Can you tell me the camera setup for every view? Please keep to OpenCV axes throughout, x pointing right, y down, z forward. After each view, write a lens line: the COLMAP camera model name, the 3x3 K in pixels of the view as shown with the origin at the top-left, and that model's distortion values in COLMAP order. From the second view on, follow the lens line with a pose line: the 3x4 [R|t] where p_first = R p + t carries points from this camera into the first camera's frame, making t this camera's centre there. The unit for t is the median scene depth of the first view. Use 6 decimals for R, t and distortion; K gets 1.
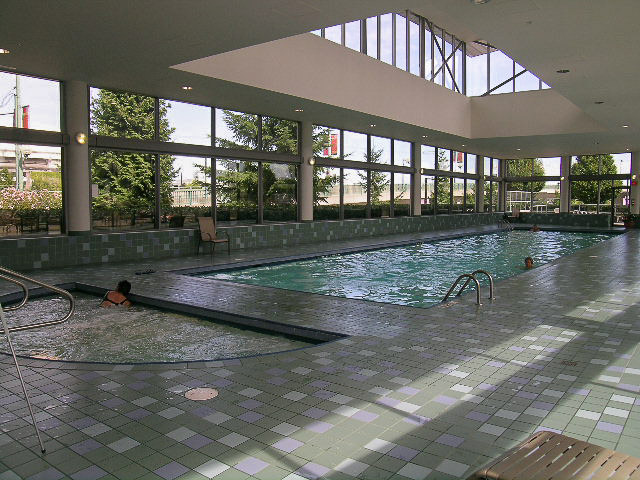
lens RADIAL K [[527.6, 0, 322.5], [0, 527.6, 242.1], [0, 0, 1]] dist [-0.068666, 0.018497]
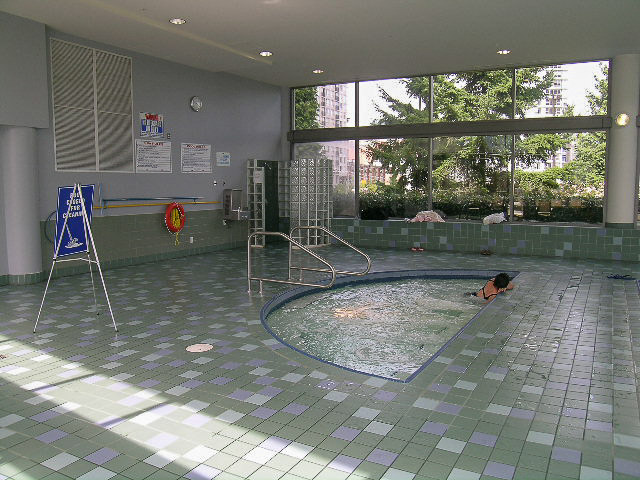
lens RADIAL K [[527.6, 0, 323.5], [0, 527.6, 240.4], [0, 0, 1]] dist [-0.068666, 0.018497]
pose [[0.136906, 0.094830, -0.986035, 0.844541], [-0.070271, 0.993829, 0.085823, -0.078344], [0.988088, 0.057540, 0.142725, 0.903876]]
